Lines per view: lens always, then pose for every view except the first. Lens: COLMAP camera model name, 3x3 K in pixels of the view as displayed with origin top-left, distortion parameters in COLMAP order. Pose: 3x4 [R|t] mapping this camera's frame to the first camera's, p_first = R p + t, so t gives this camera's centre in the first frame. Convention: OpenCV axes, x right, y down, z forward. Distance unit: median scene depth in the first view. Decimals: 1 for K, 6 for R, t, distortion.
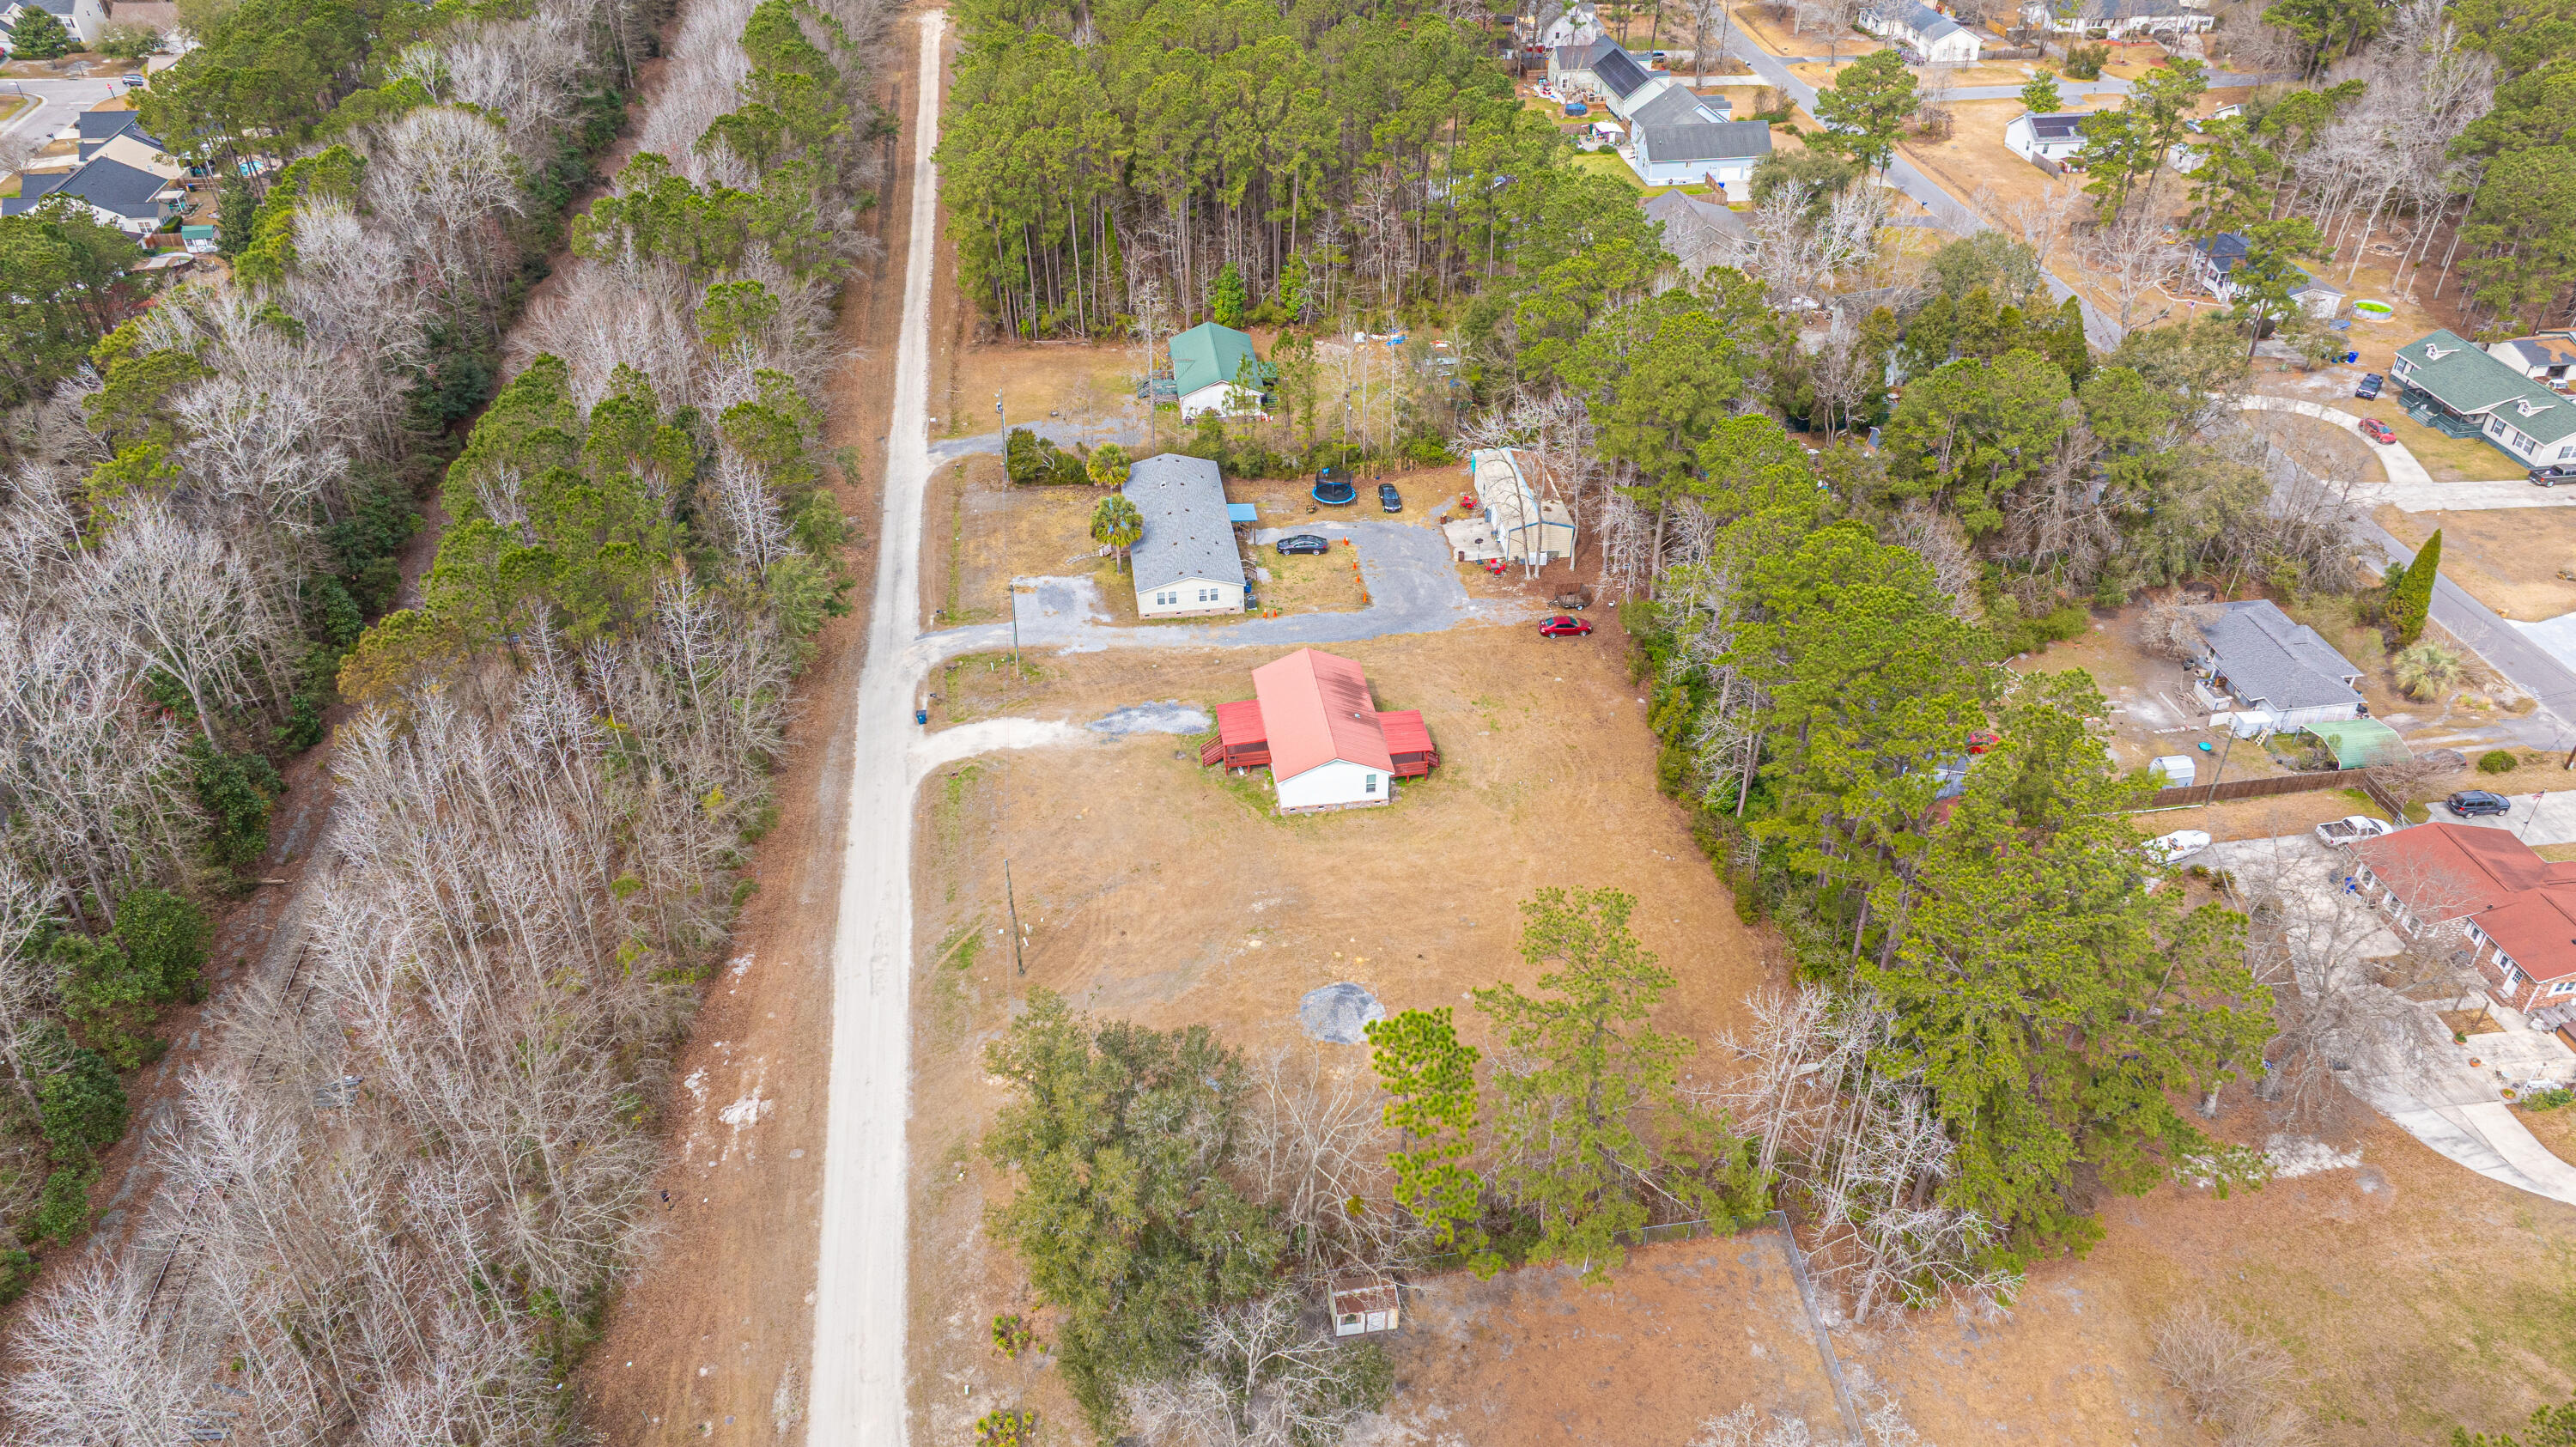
lens RADIAL K [[1800.0, 0, 1301.0], [0, 1800.0, 728.8], [0, 0, 1]] dist [-0.033131, 0.030150]
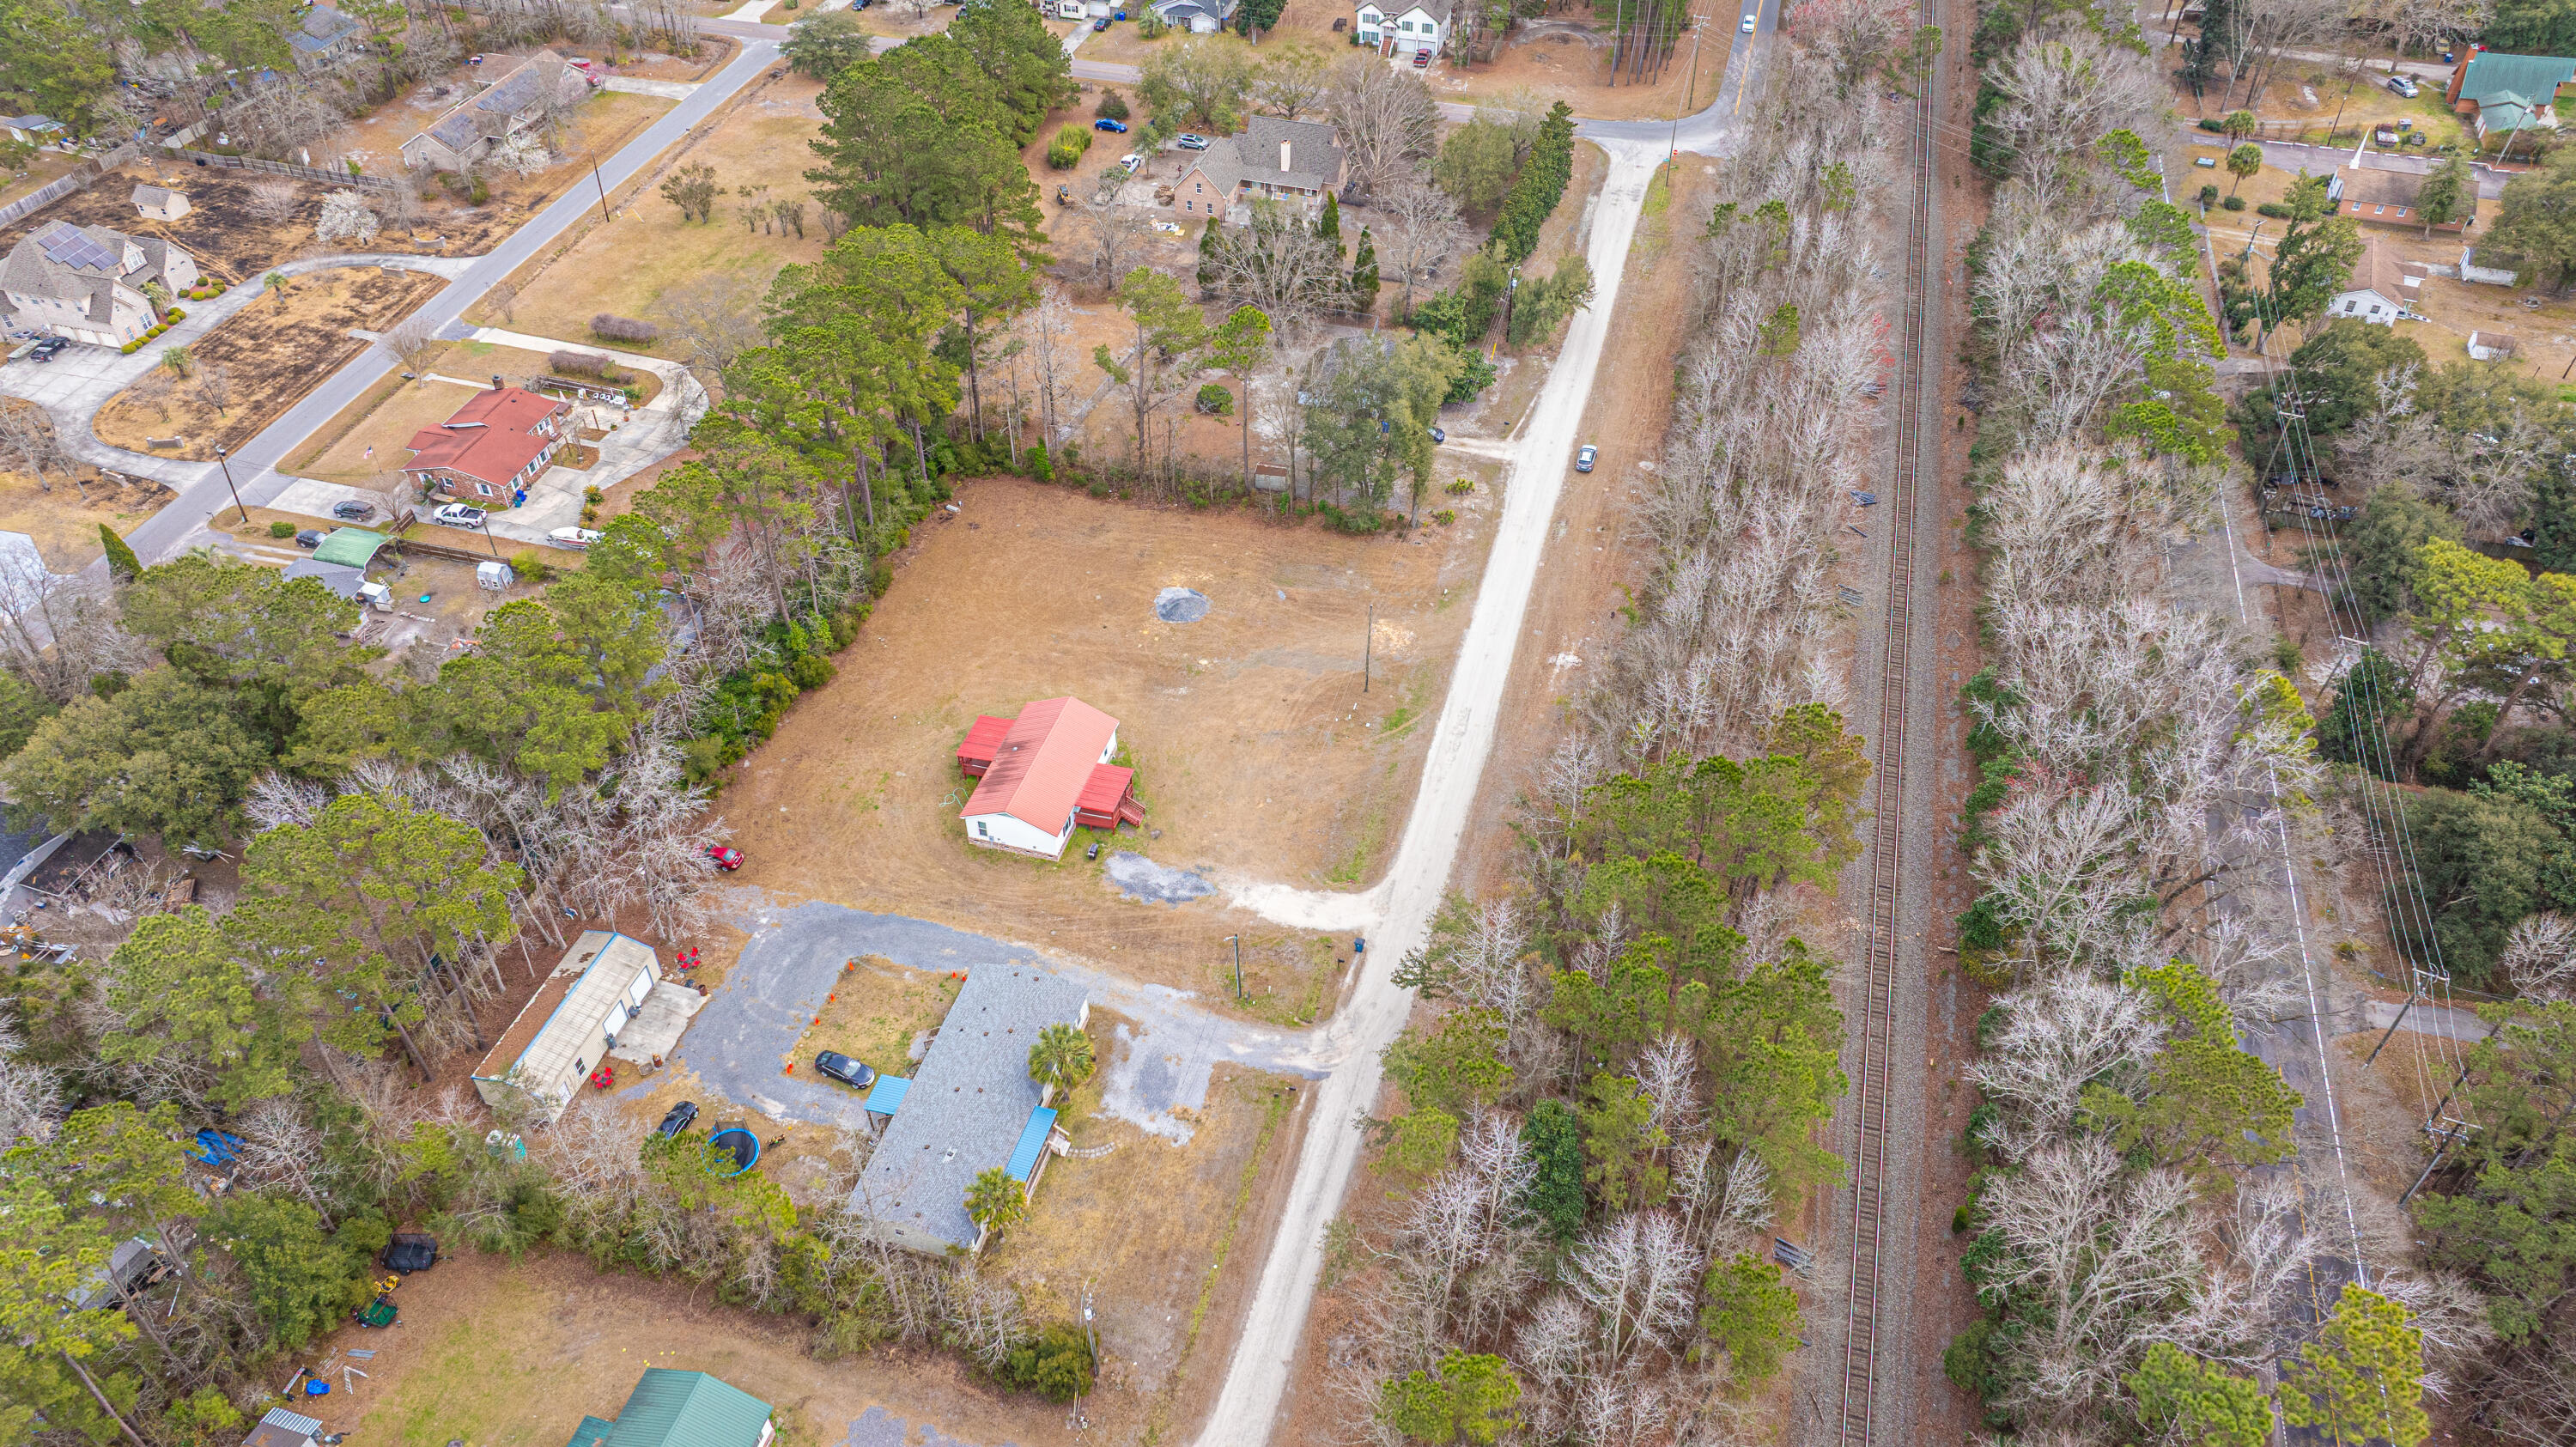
lens RADIAL K [[1800.0, 0, 1301.0], [0, 1800.0, 728.8], [0, 0, 1]] dist [-0.033131, 0.030150]
pose [[-0.911590, -0.281641, 0.299469, -0.388296], [0.234544, 0.241959, 0.941512, -0.857068], [-0.337628, 0.928512, -0.154510, 0.913149]]
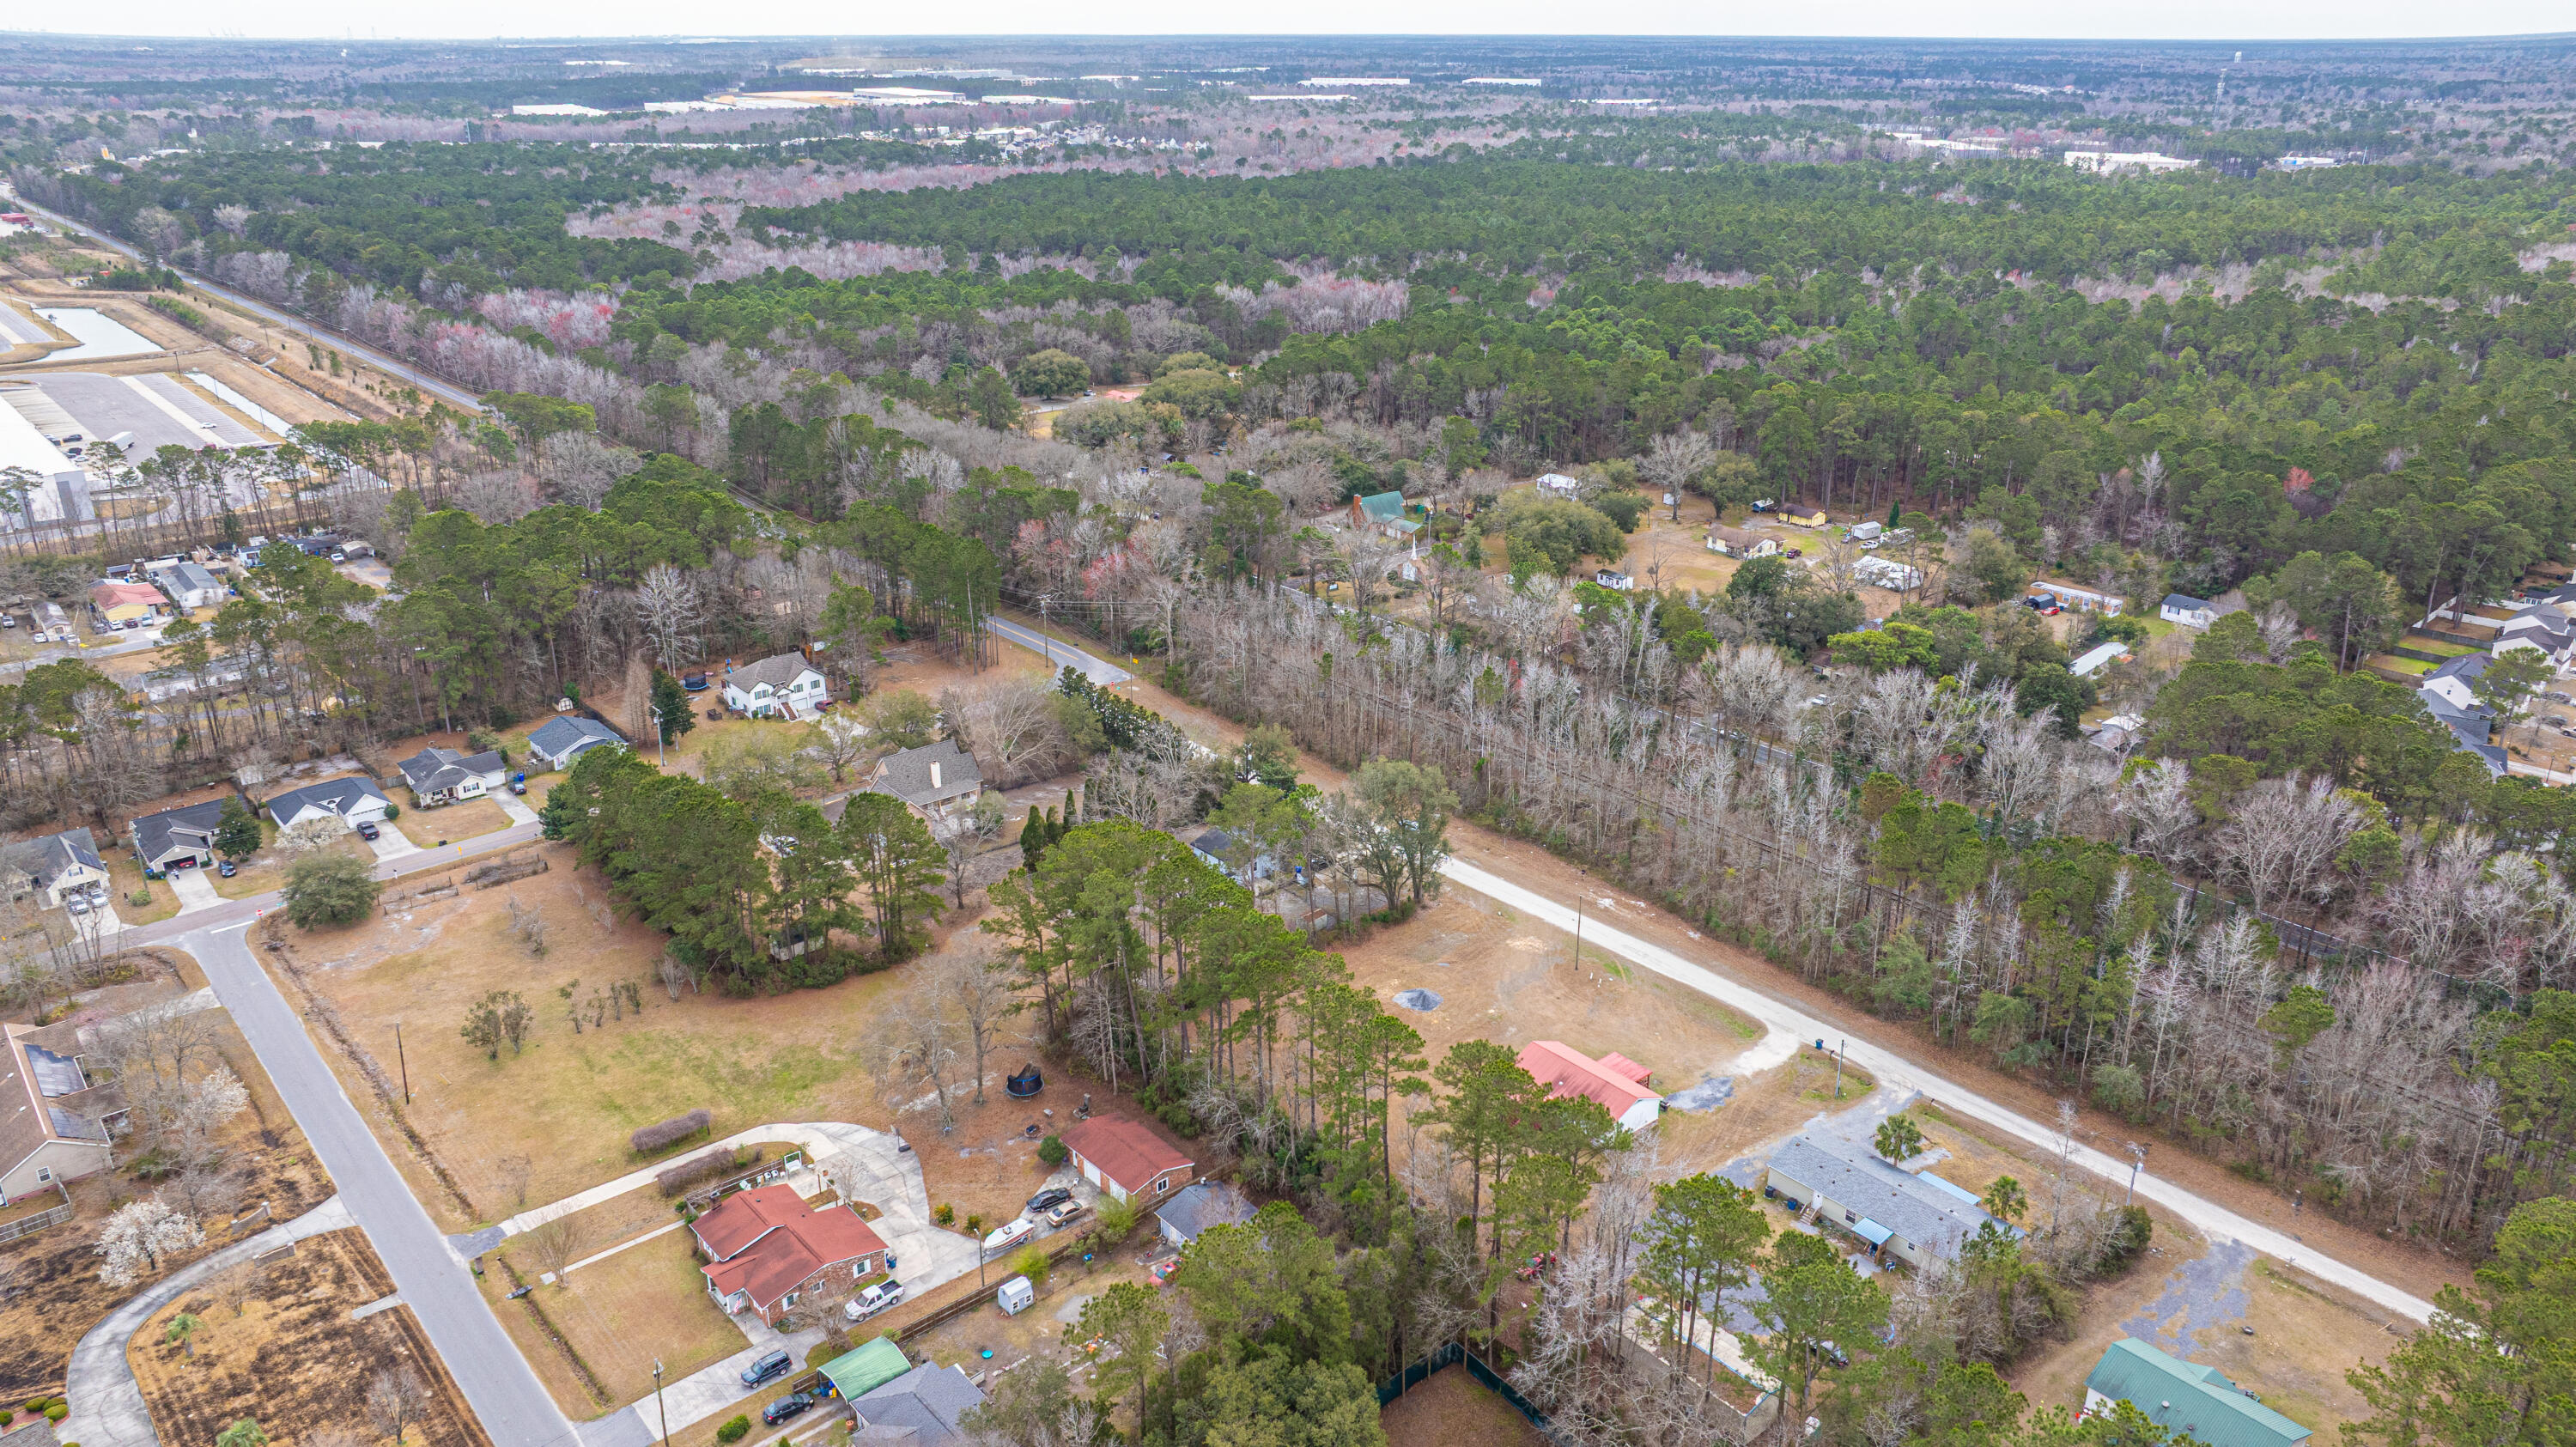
lens RADIAL K [[1800.0, 0, 1301.0], [0, 1800.0, 728.8], [0, 0, 1]] dist [-0.033131, 0.030150]
pose [[-0.844462, 0.192196, -0.499944, 0.705005], [-0.313568, 0.579327, 0.752366, -0.960158], [0.434233, 0.792111, -0.428954, 1.071960]]
